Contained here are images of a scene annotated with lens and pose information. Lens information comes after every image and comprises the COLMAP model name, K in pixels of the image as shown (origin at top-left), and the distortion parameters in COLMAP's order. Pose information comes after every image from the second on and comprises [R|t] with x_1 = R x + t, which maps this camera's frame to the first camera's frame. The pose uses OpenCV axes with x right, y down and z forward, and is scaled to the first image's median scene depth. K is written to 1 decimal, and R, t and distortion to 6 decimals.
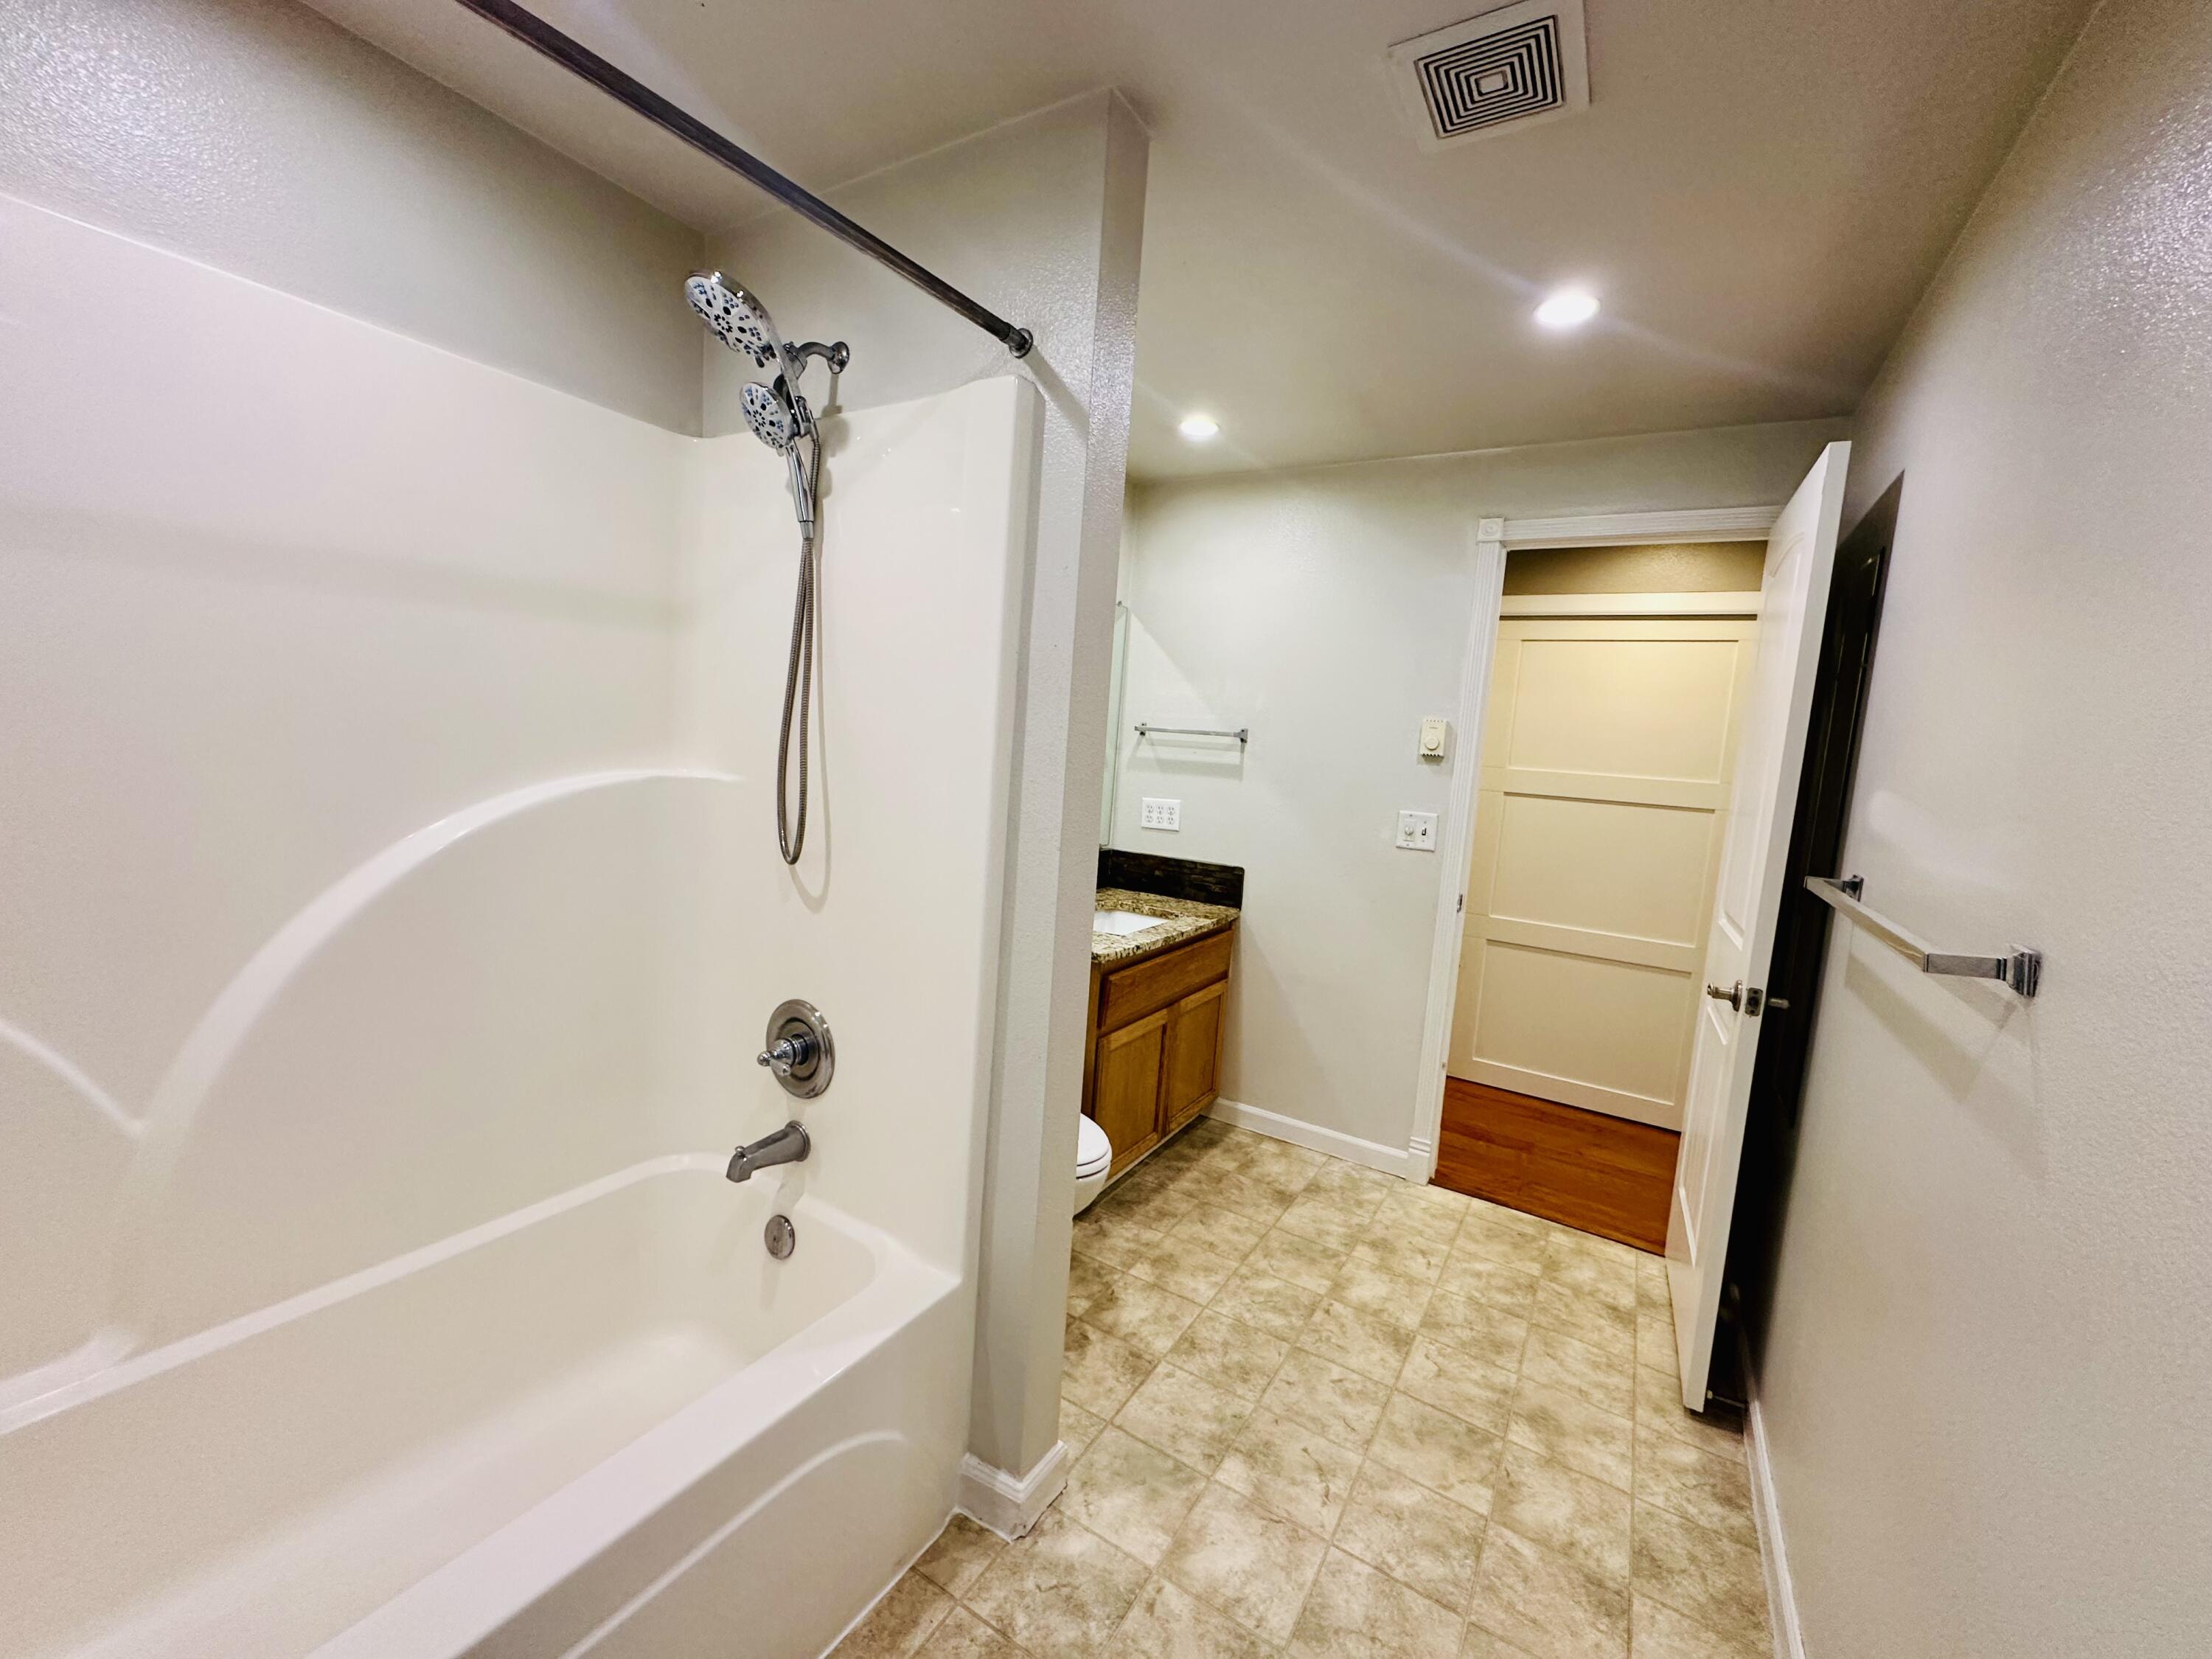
lens RADIAL K [[882.8, 0, 1102.4], [0, 882.8, 826.9], [0, 0, 1]] dist [-0.003594, 0.000751]
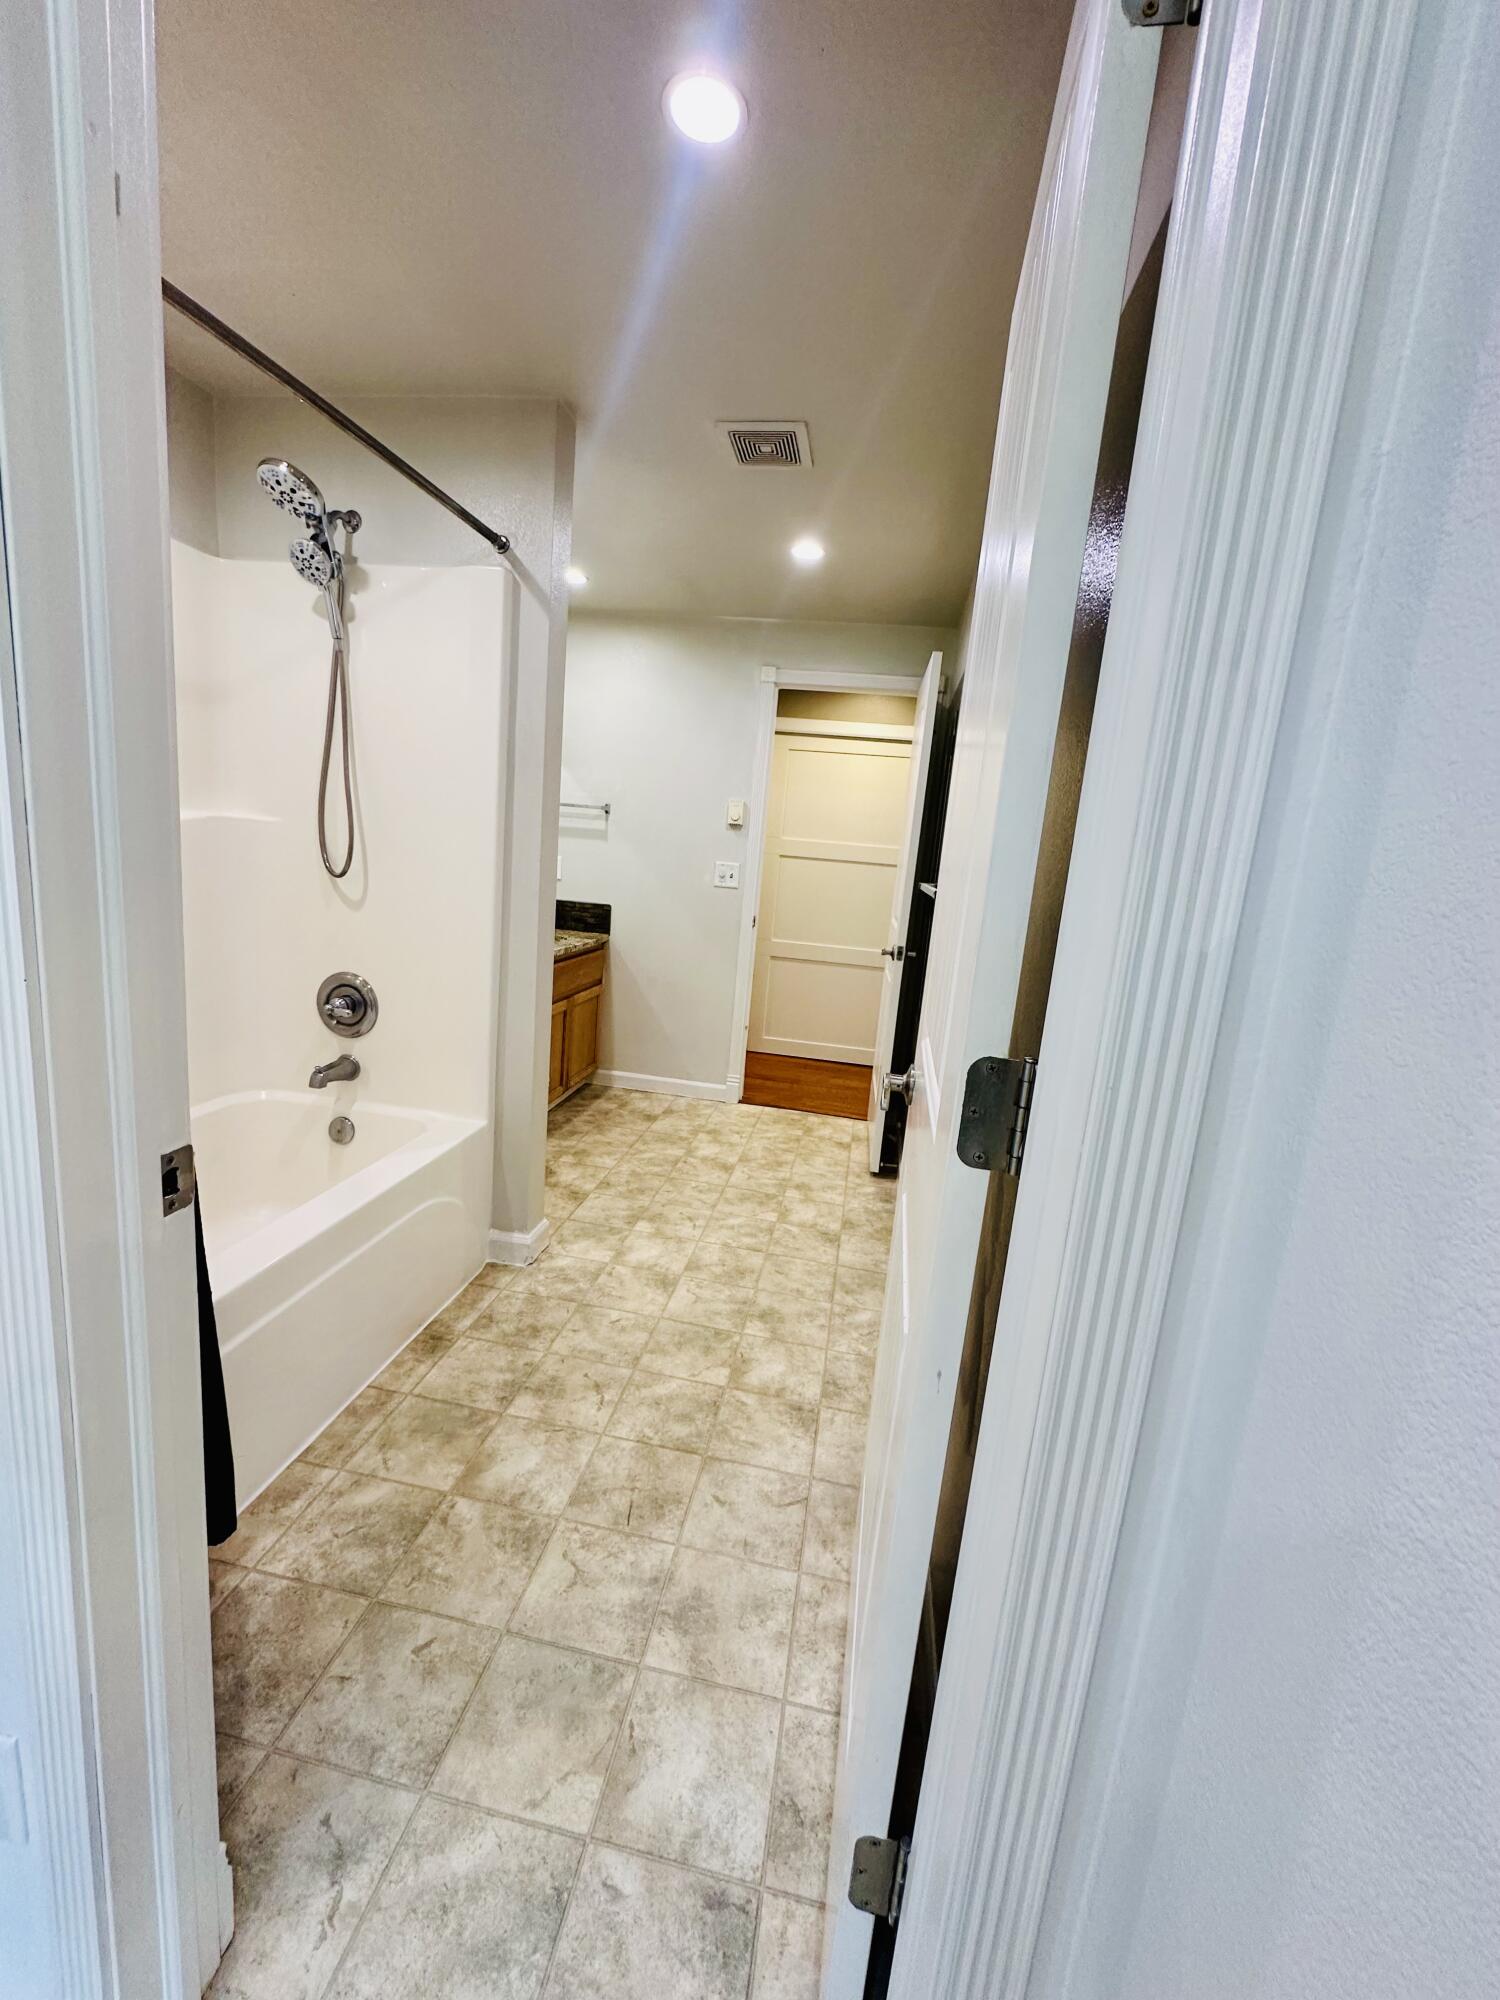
lens RADIAL K [[798.2, 0, 749.8], [0, 798.2, 997.1], [0, 0, 1]] dist [-0.003594, 0.000751]
pose [[0.925958, -0.058613, 0.373050, -0.215448], [0.018087, 0.993631, 0.111223, 0.101193], [-0.377193, -0.096241, 0.921120, -0.490194]]
